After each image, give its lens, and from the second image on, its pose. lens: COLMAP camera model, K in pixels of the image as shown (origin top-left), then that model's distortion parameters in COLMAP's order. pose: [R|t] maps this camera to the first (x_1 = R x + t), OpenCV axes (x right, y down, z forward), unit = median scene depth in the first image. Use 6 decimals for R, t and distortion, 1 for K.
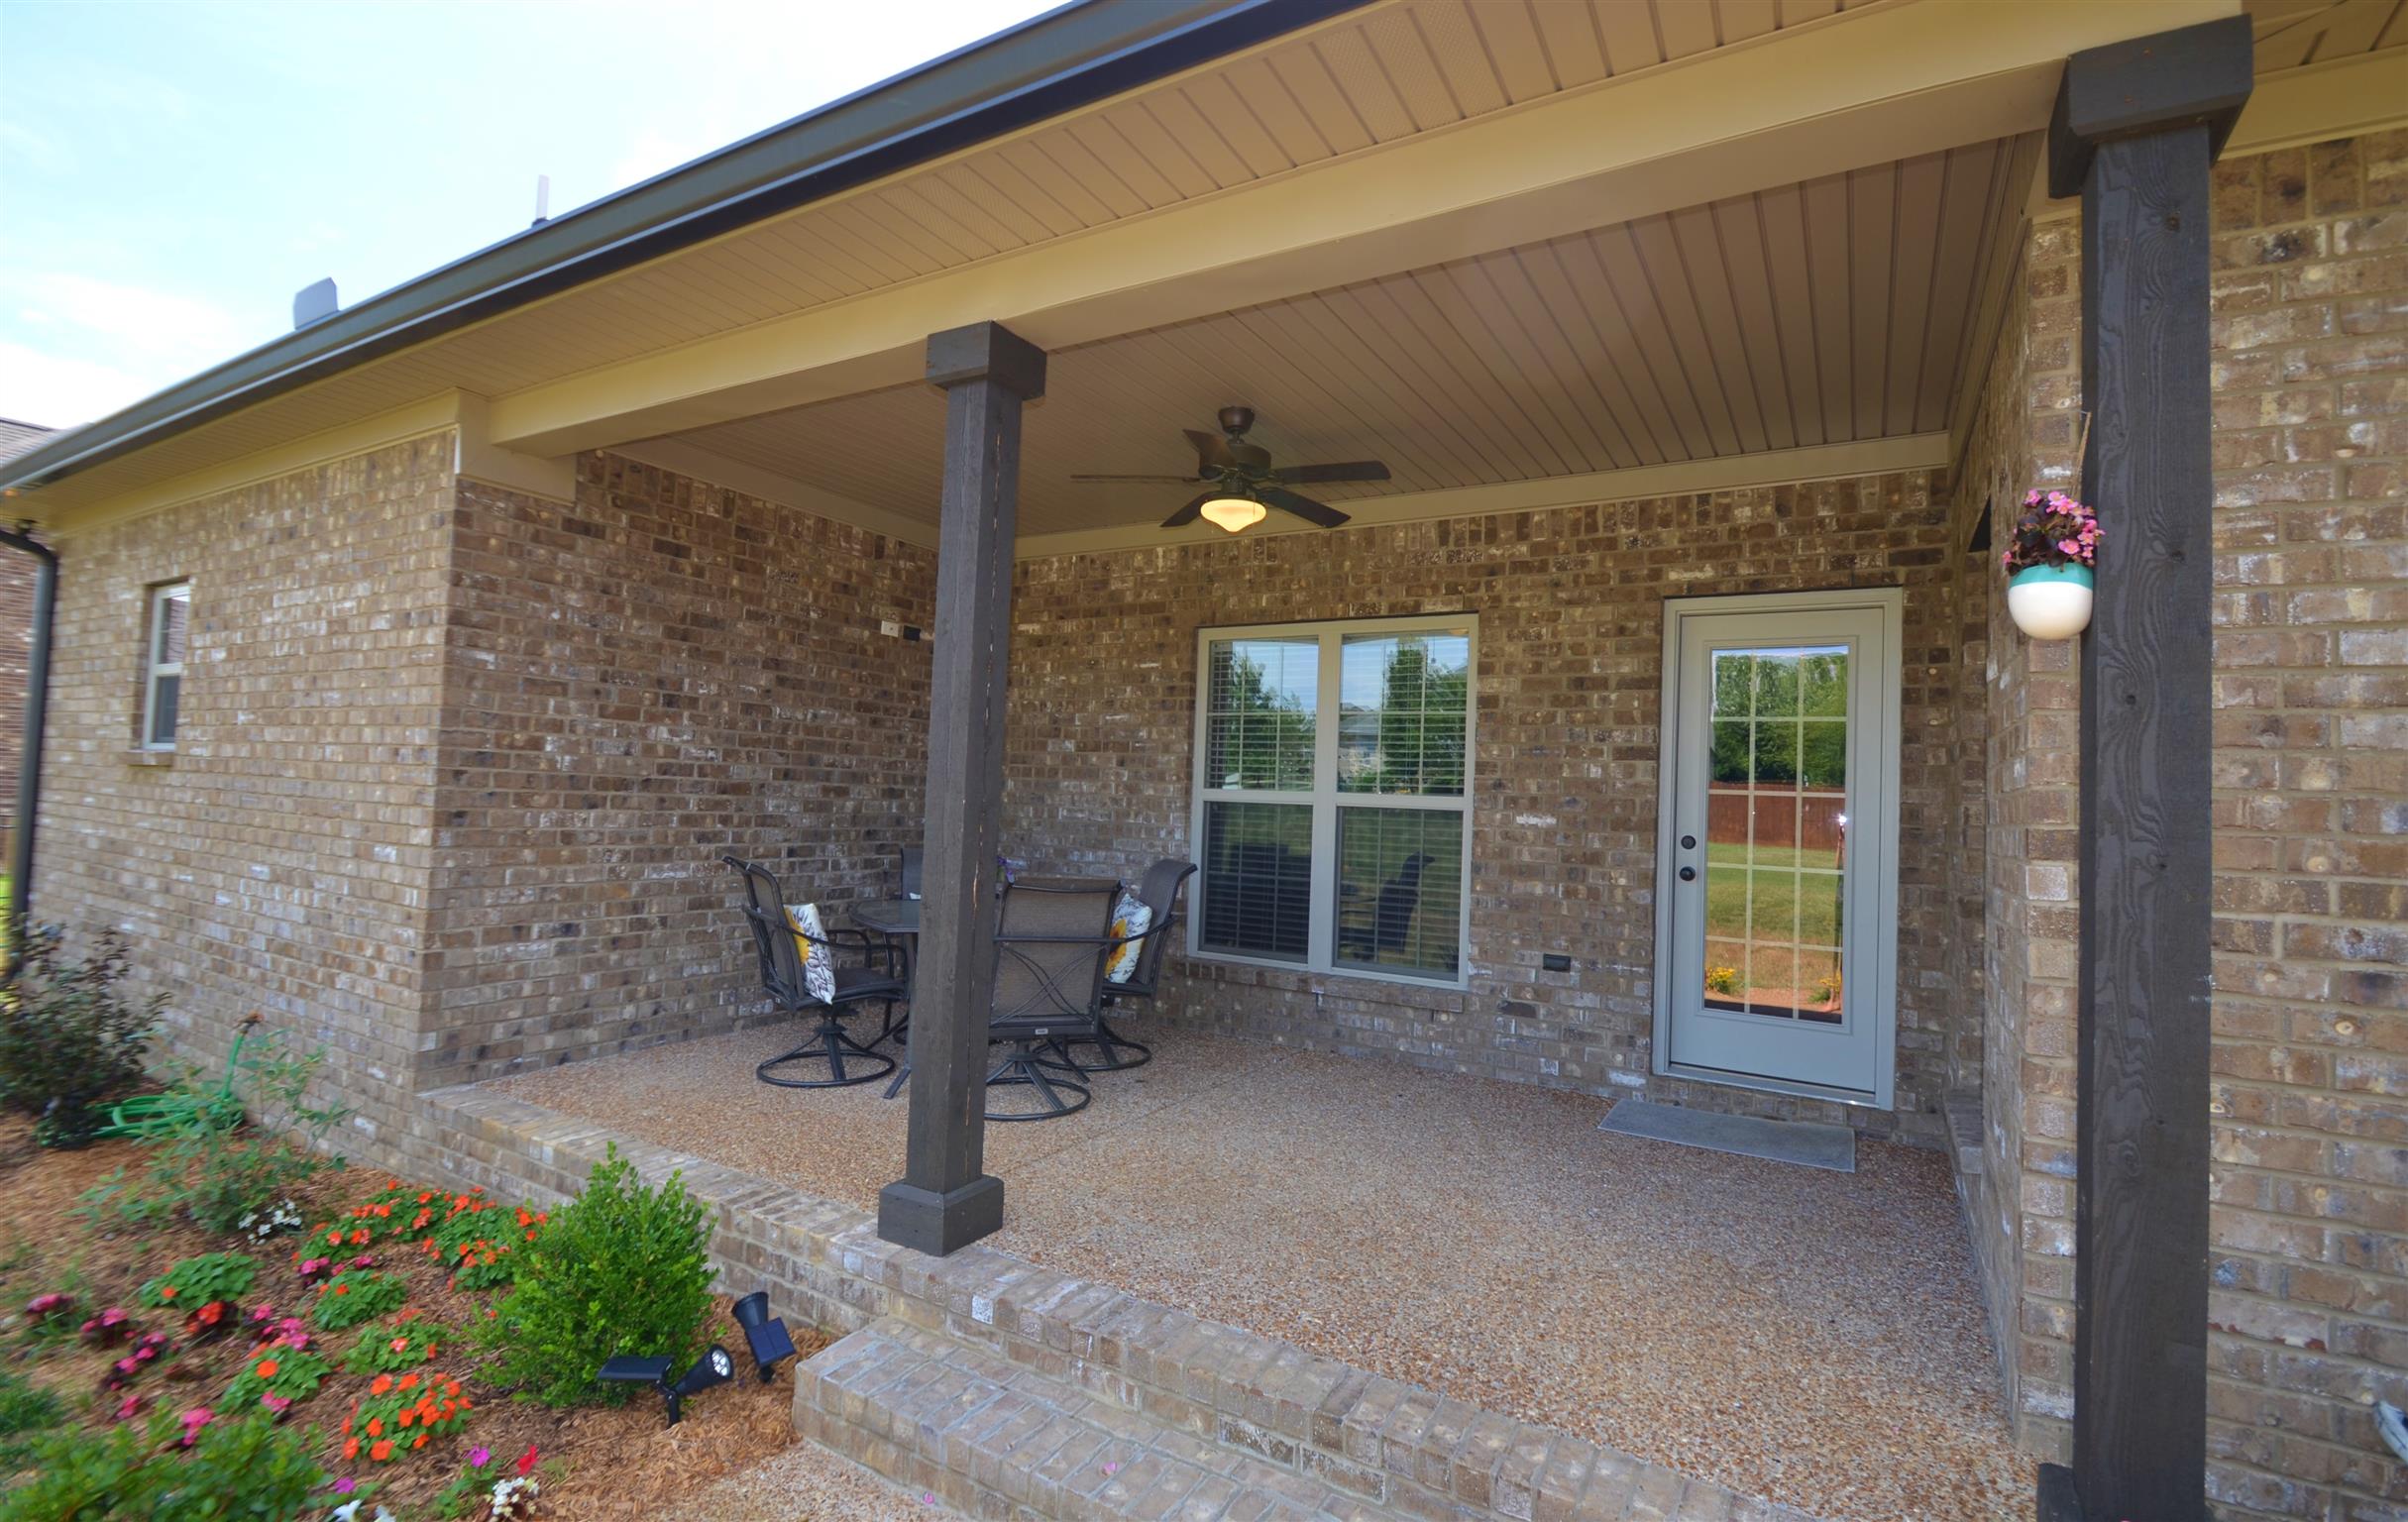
lens RADIAL K [[1109.6, 0, 1218.3], [0, 1109.6, 747.6], [0, 0, 1]] dist [0.004227, -0.002460]
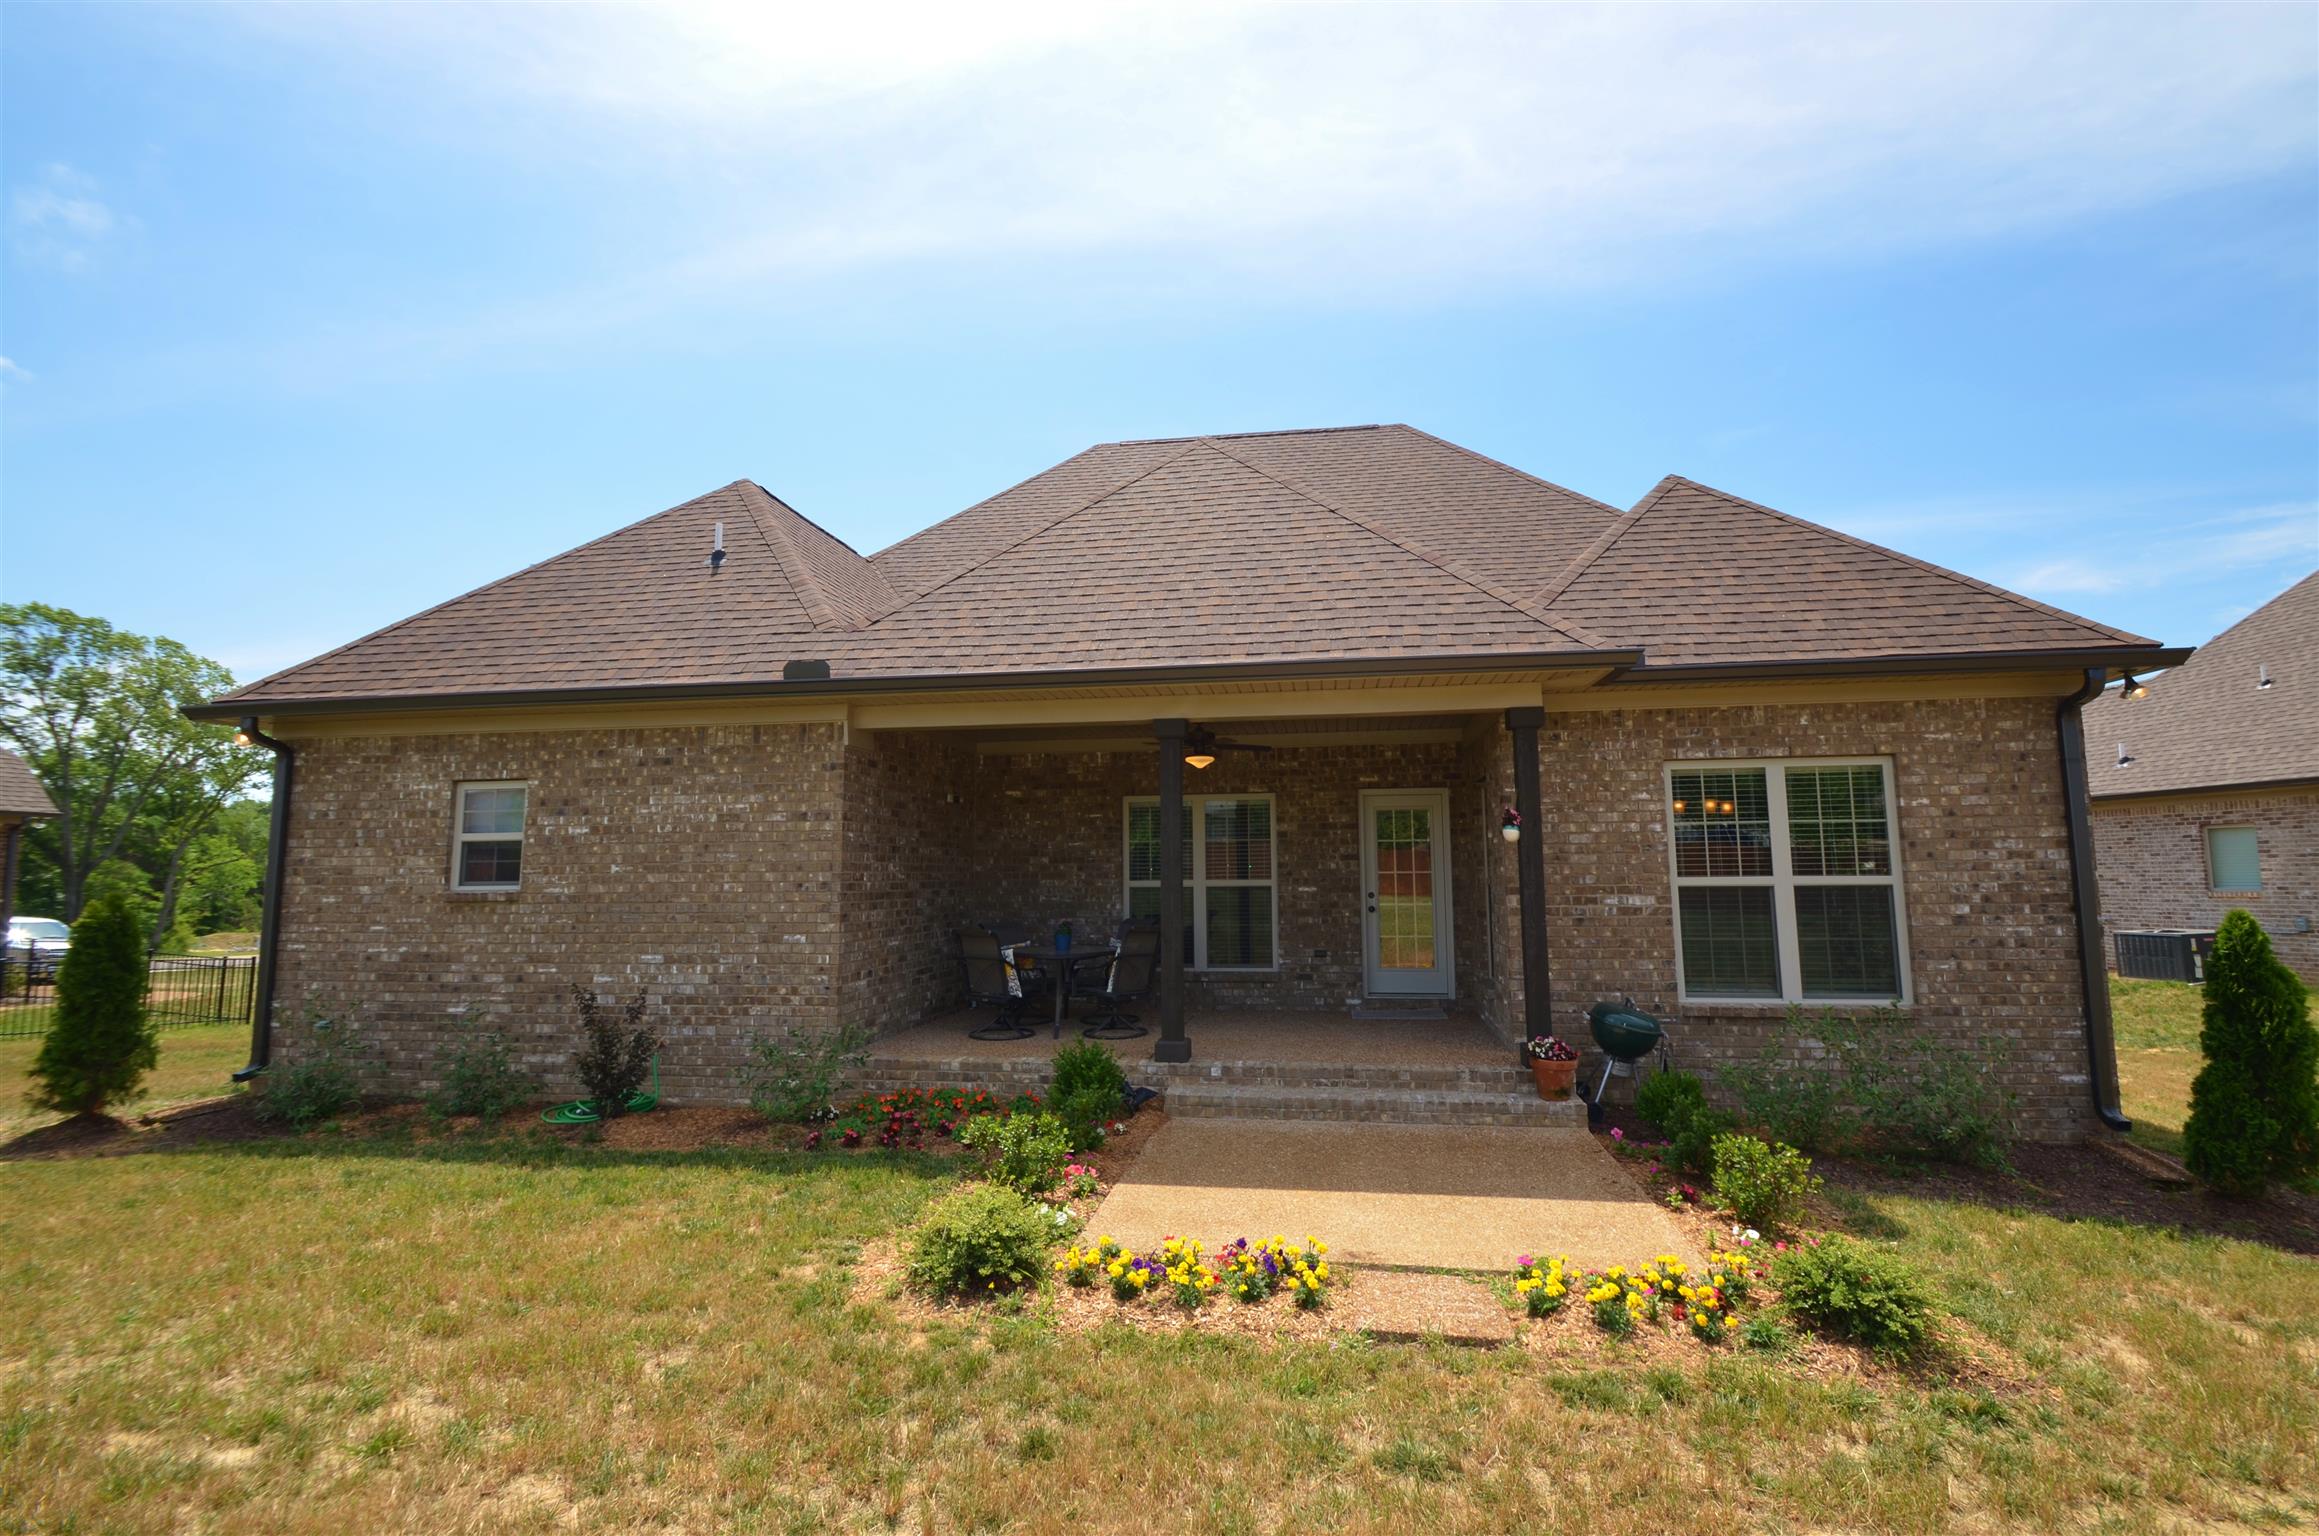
lens RADIAL K [[1024.0, 0, 1182.9], [0, 1024.0, 756.1], [0, 0, 1]] dist [-0.000369, -0.000296]
pose [[0.931224, -0.006247, 0.364393, -0.708957], [0.028996, 0.997954, -0.056992, -0.092226], [-0.363291, 0.063638, 0.929500, -0.843351]]
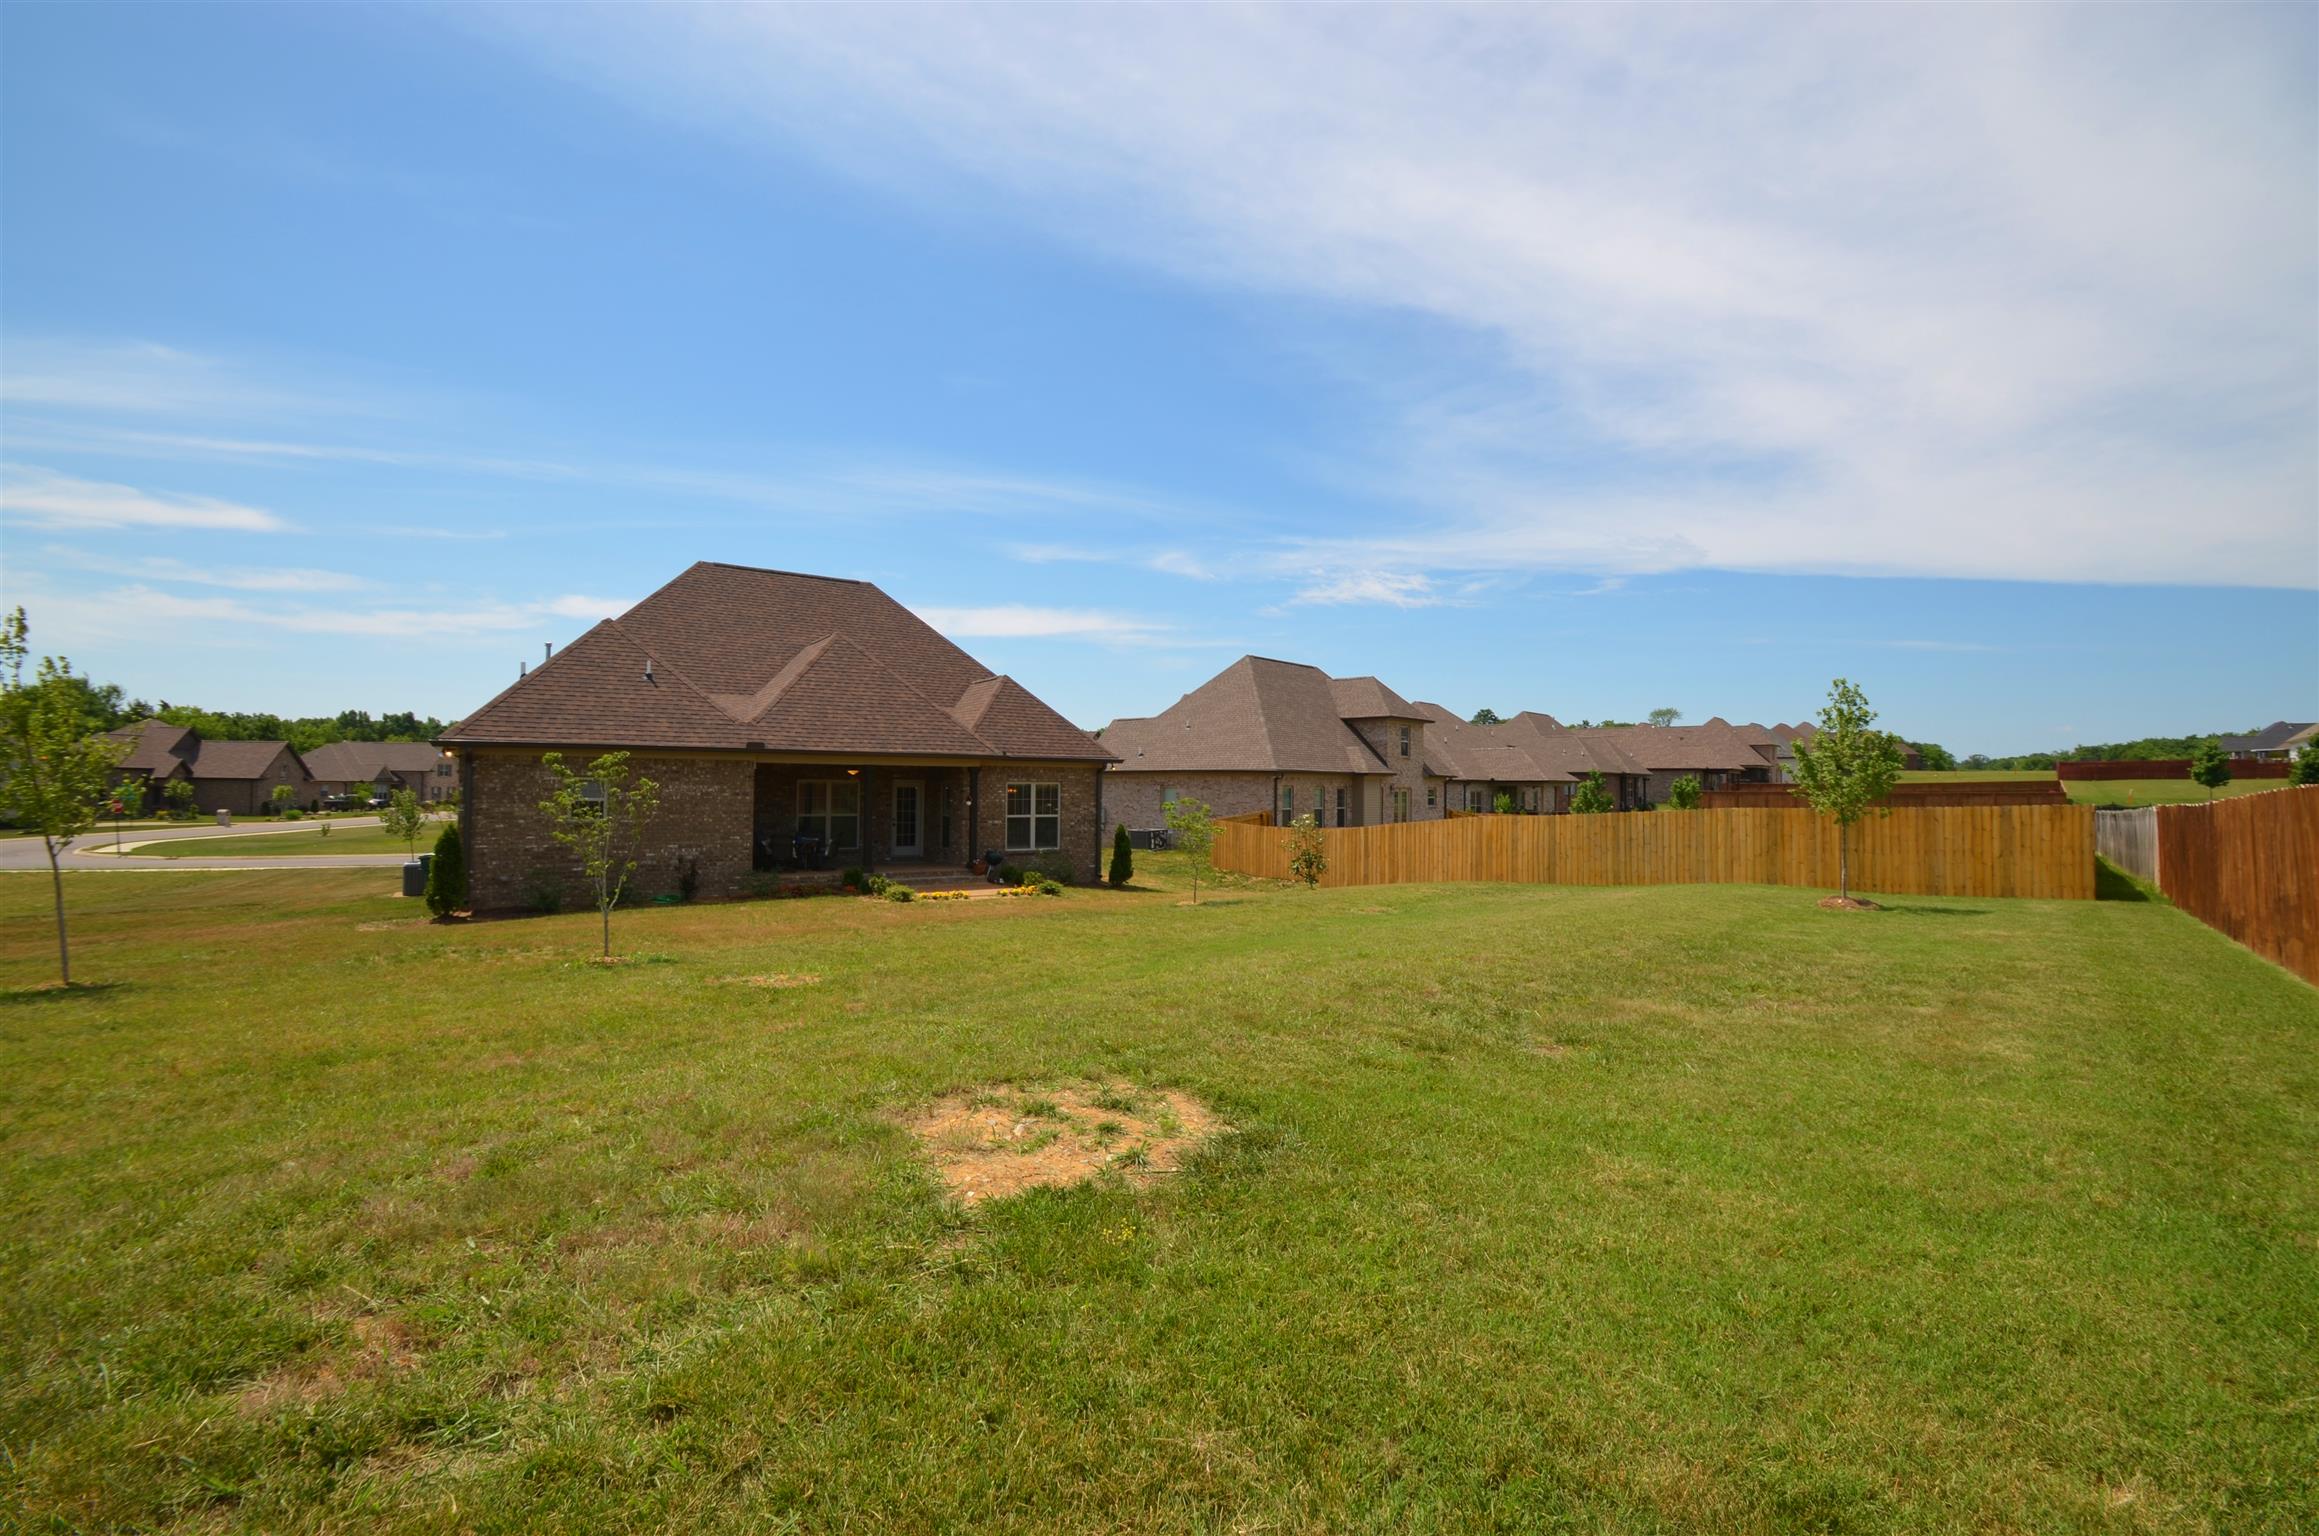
lens RADIAL K [[1024.0, 0, 1174.9], [0, 1024.0, 770.5], [0, 0, 1]] dist [-0.000369, -0.000296]
pose [[0.457979, -0.021498, 0.888703, -3.881882], [-0.029121, 0.998808, 0.039169, -0.452814], [-0.888486, -0.043819, 0.456807, -2.933923]]
